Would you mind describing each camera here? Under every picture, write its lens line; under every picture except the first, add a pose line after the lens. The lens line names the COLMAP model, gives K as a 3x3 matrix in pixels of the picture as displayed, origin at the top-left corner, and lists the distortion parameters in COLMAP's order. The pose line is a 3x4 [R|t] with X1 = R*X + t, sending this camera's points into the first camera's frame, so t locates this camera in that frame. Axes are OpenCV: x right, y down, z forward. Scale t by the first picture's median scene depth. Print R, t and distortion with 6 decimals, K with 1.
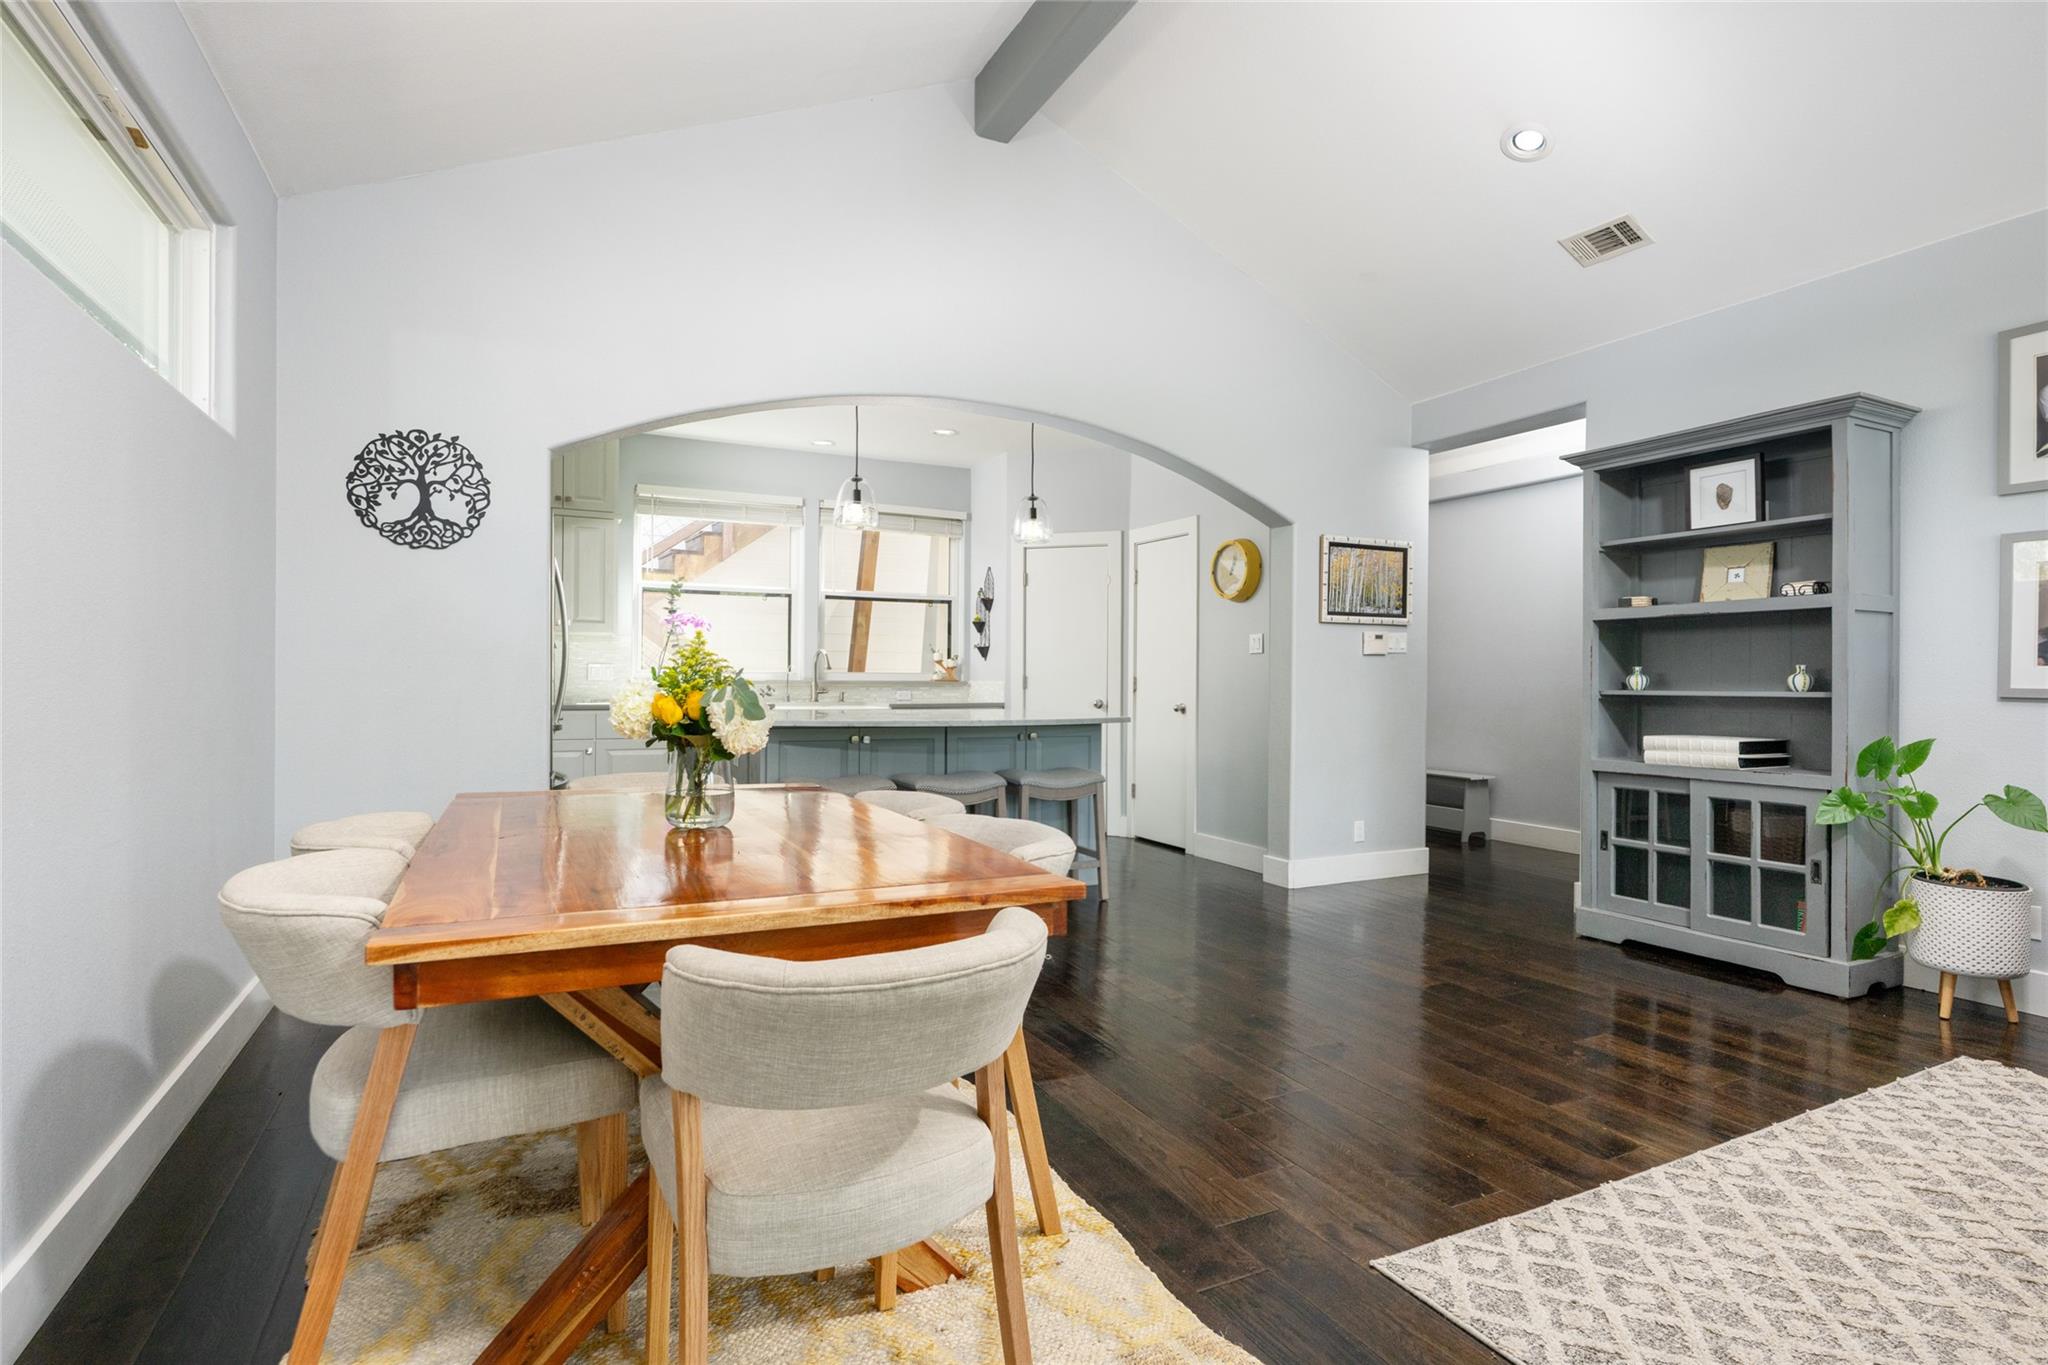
lens RADIAL K [[998.0, 0, 1020.9], [0, 998.0, 677.3], [0, 0, 1]] dist [-0.000682, -0.000085]
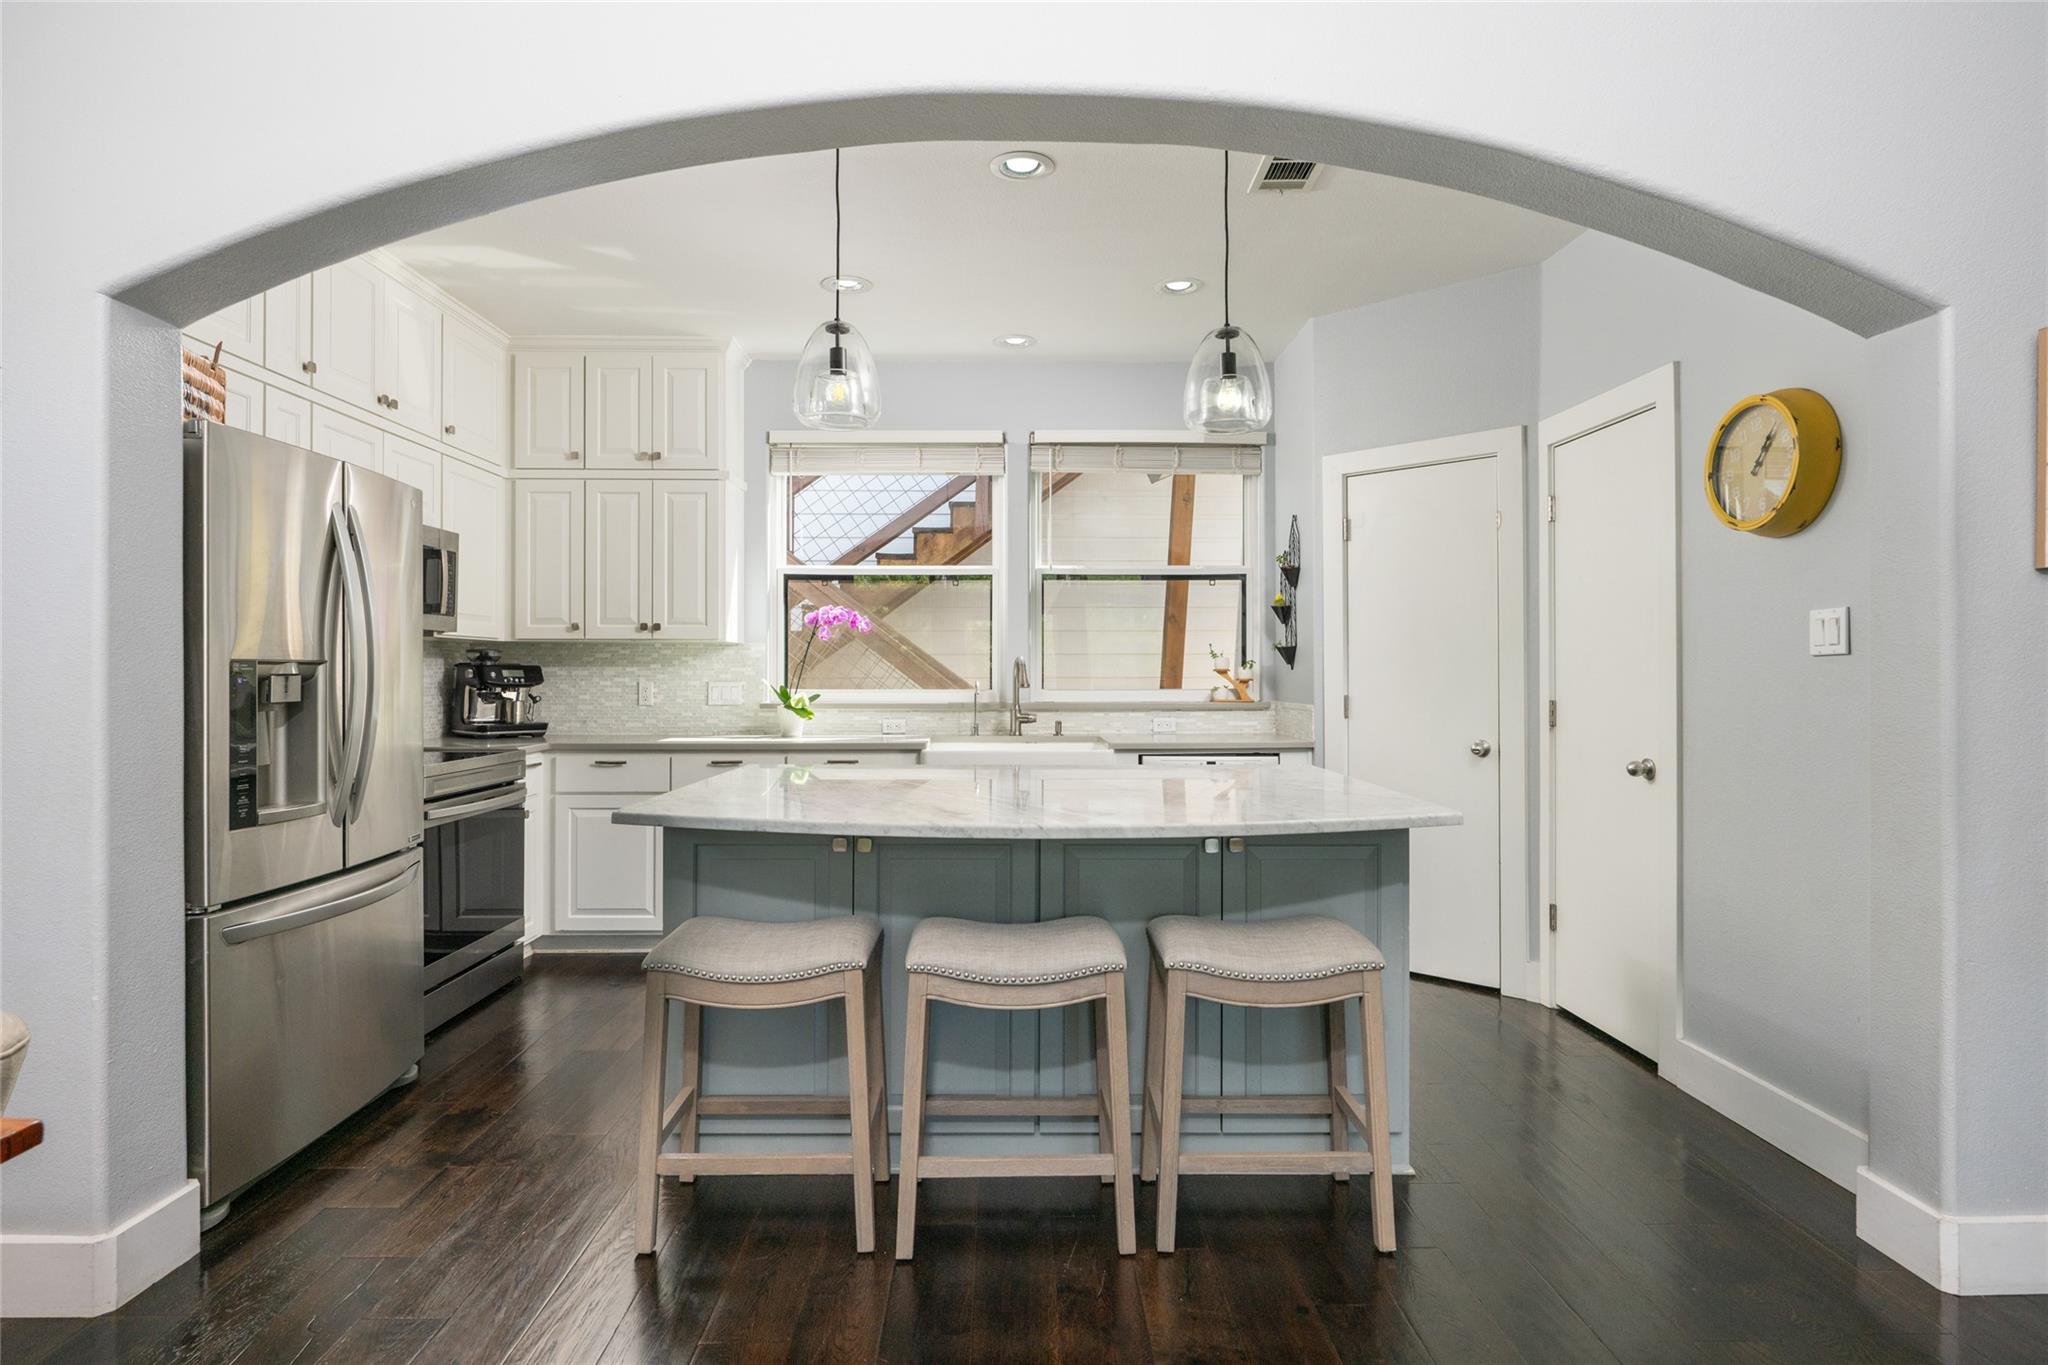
lens RADIAL K [[1051.5, 0, 1018.3], [0, 1051.5, 669.9], [0, 0, 1]] dist [-0.001486, -0.000908]
pose [[0.901211, -0.009826, -0.433268, 0.119822], [0.007248, 0.999945, -0.007601, -0.016585], [0.433319, 0.003710, 0.901233, 0.455343]]
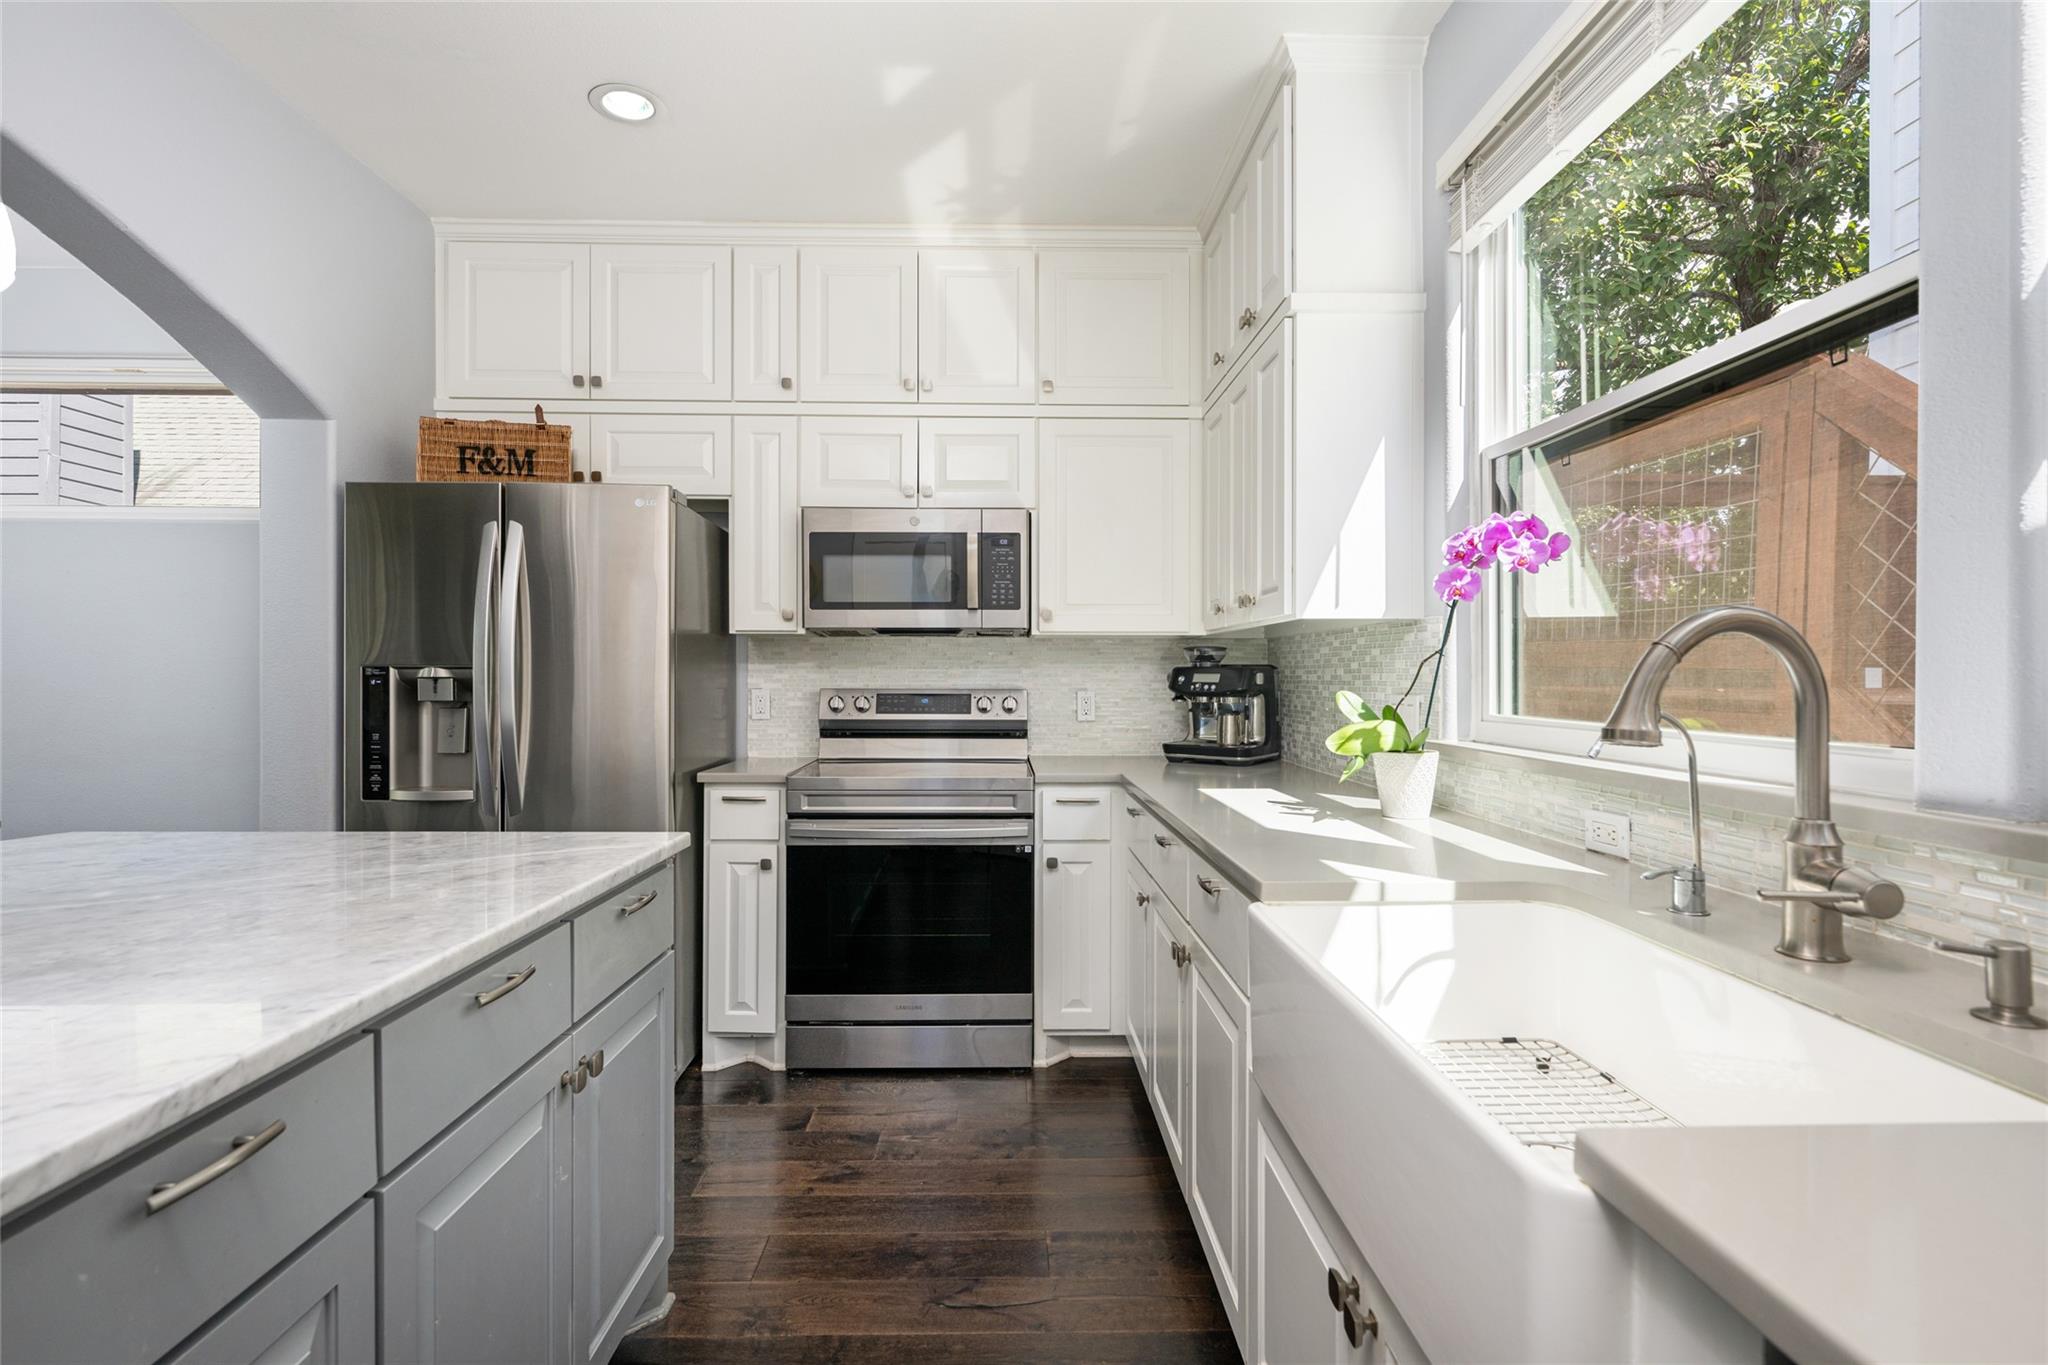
lens RADIAL K [[998.0, 0, 1020.9], [0, 998.0, 677.3], [0, 0, 1]] dist [-0.000682, -0.000085]
pose [[-0.421725, -0.006256, -0.906702, -0.018479], [-0.006829, 0.999970, -0.003723, -0.020366], [0.906698, 0.004622, -0.421755, 1.172047]]
